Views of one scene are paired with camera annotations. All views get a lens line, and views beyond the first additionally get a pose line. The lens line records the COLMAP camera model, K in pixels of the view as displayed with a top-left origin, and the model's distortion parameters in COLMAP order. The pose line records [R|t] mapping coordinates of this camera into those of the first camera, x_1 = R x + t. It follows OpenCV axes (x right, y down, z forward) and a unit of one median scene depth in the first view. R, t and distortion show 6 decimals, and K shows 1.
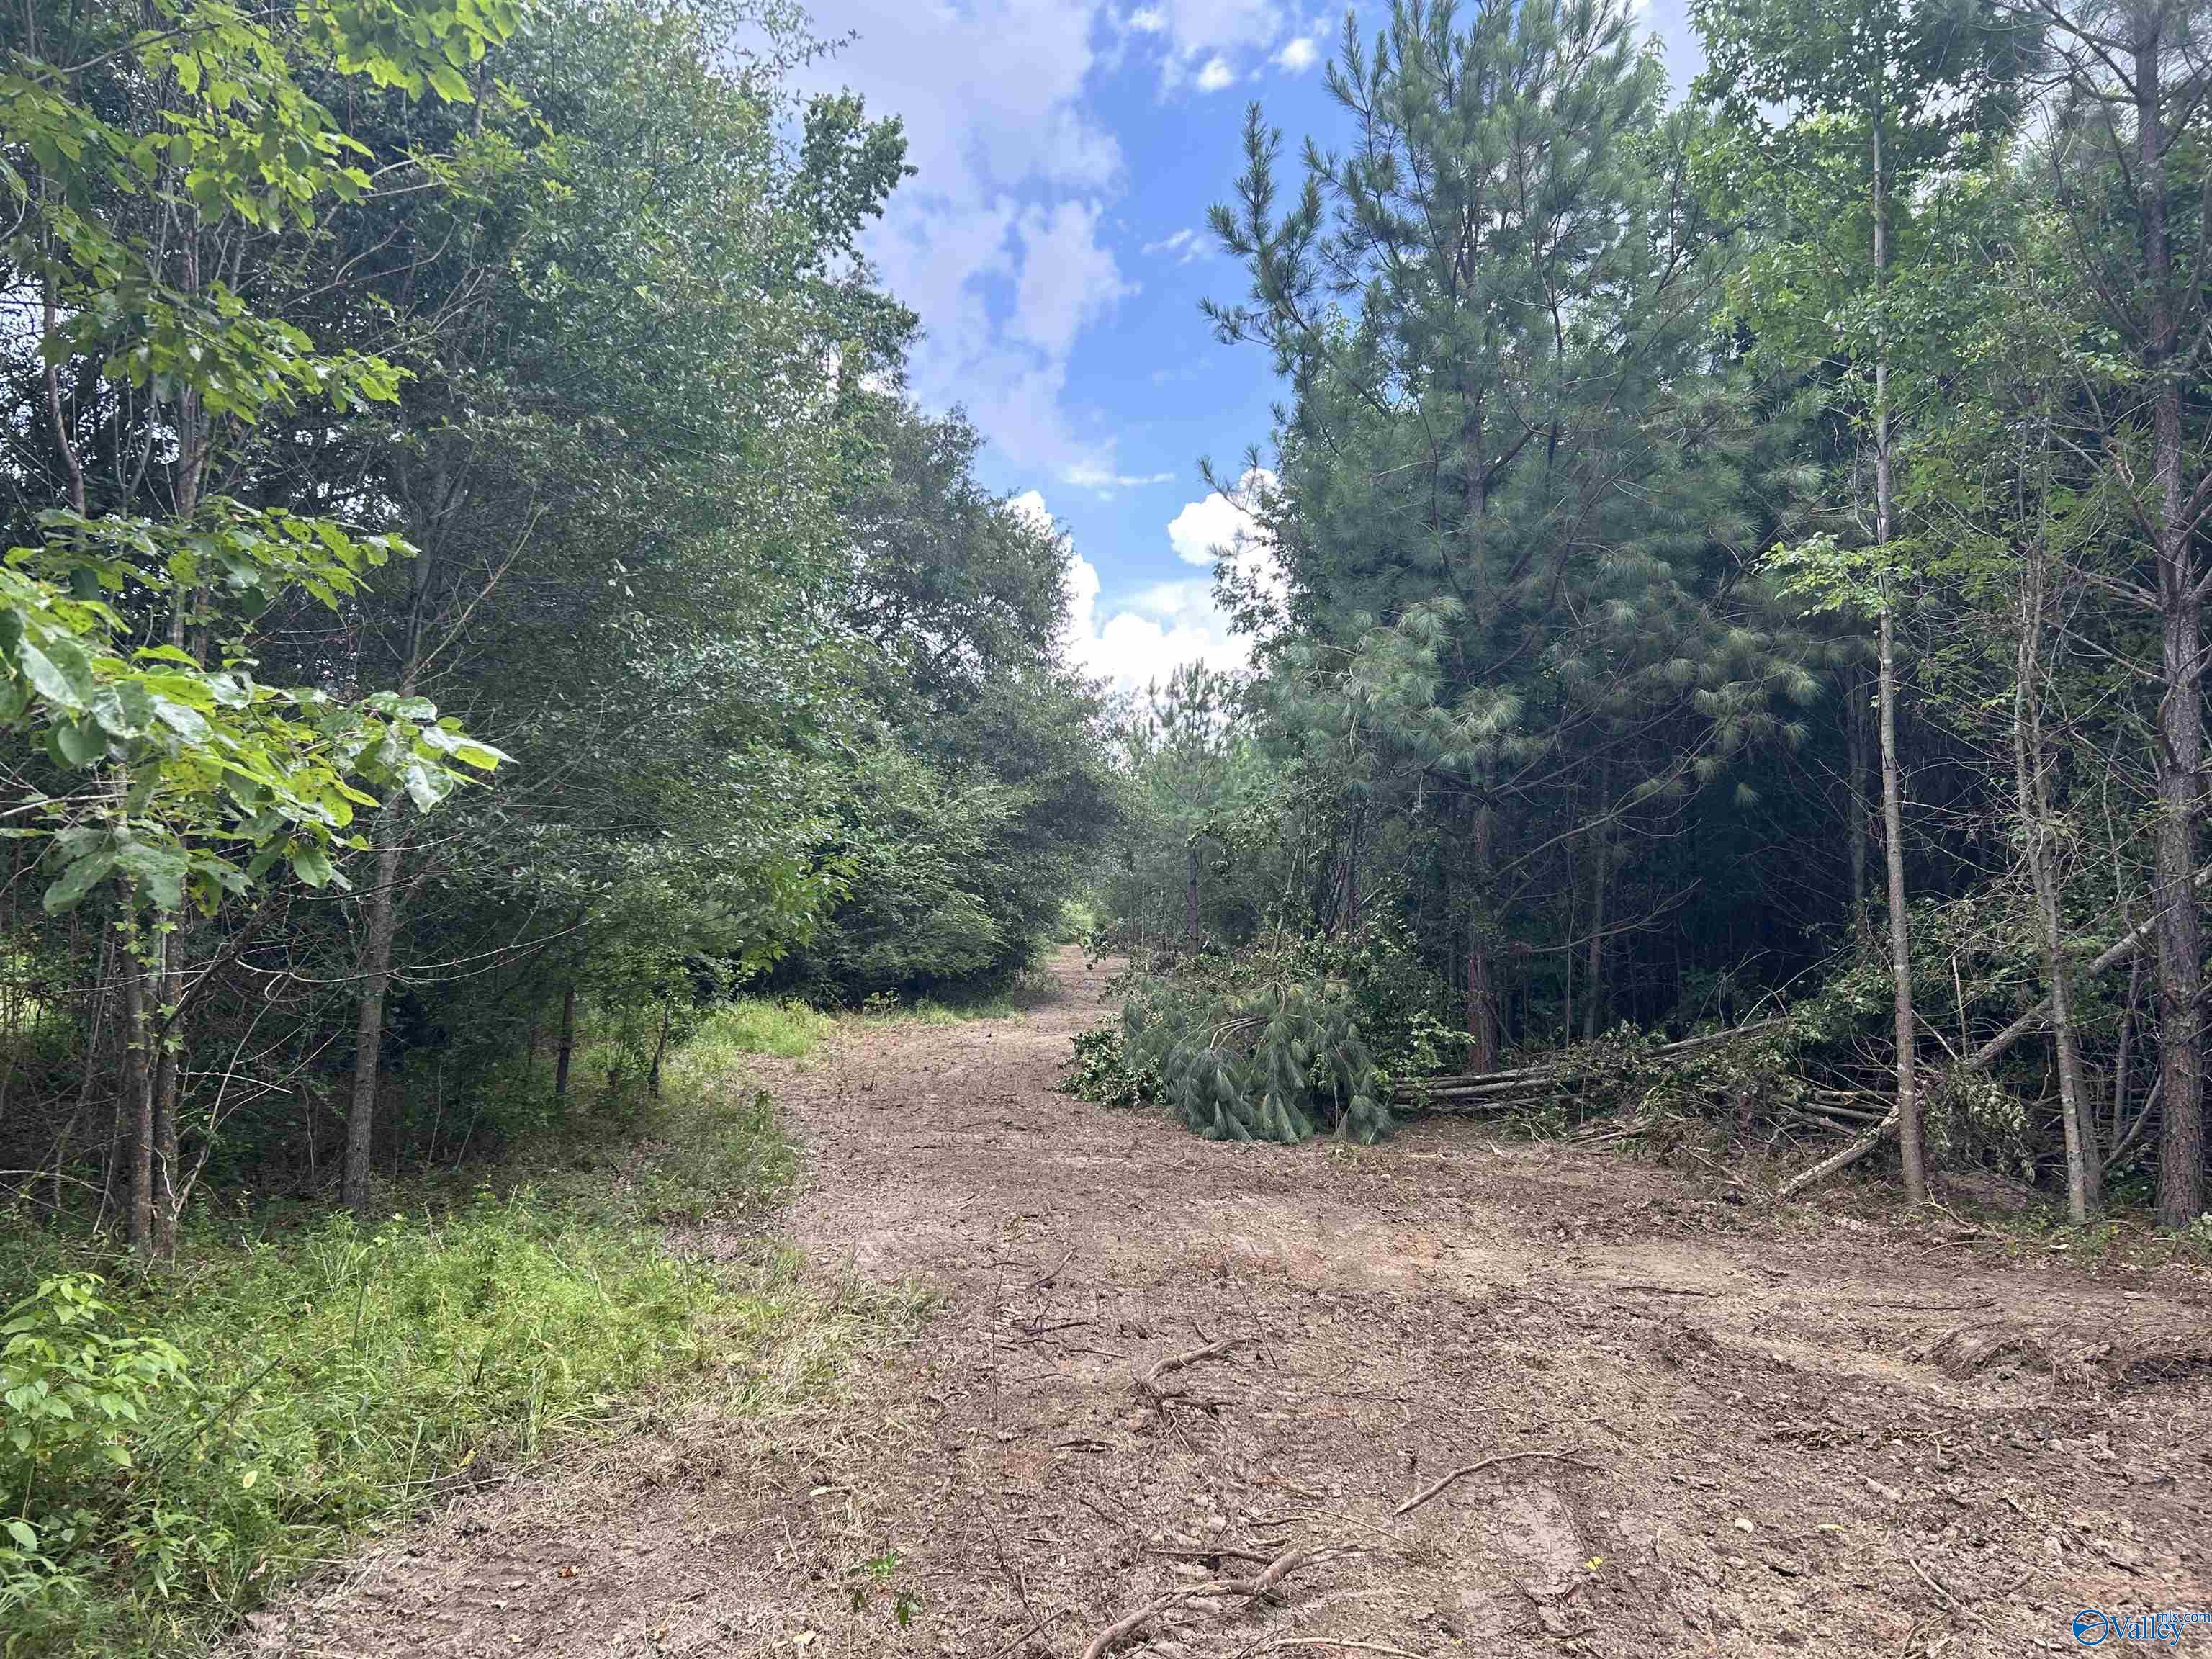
lens RADIAL K [[1650.0, 0, 1107.4], [0, 1650.0, 833.5], [0, 0, 1]] dist [0.025541, -0.007034]
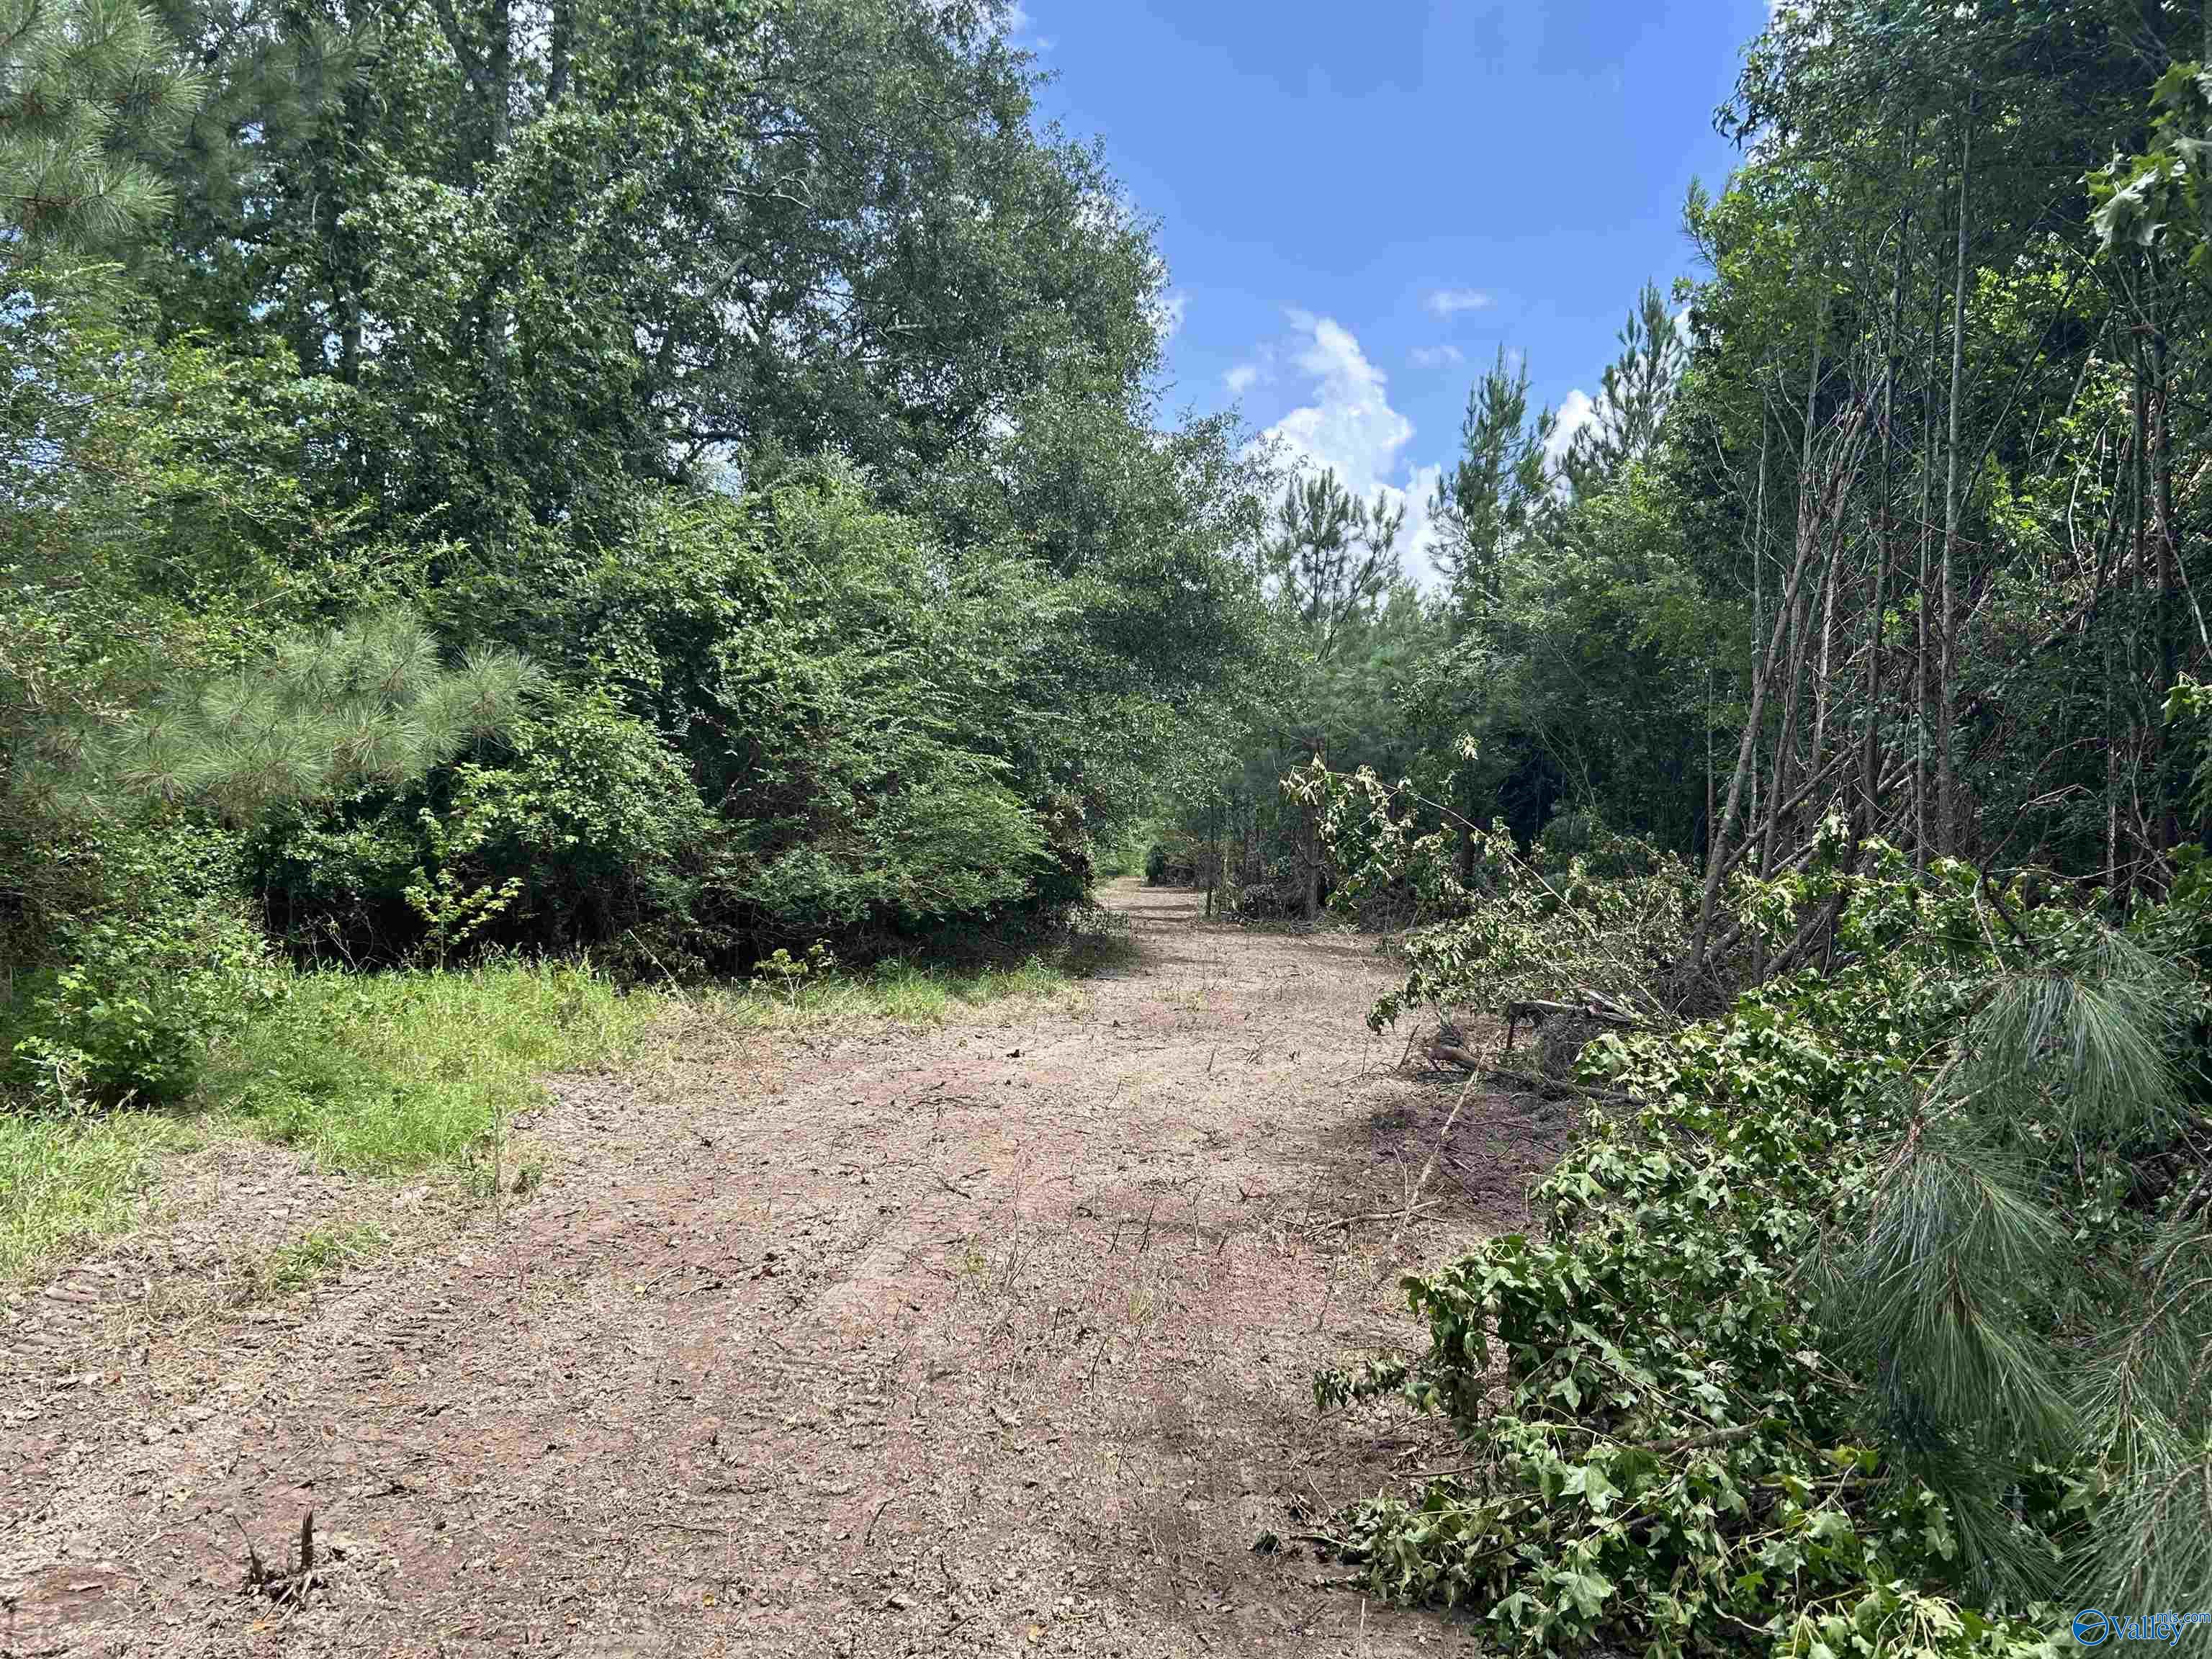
lens RADIAL K [[1650.0, 0, 1105.0], [0, 1650.0, 830.2], [0, 0, 1]] dist [0.025541, -0.007034]
pose [[0.999536, 0.015489, -0.026220, -0.030158], [-0.014512, 0.999208, 0.037046, 0.037598], [0.026773, -0.036648, 0.998970, 0.459879]]
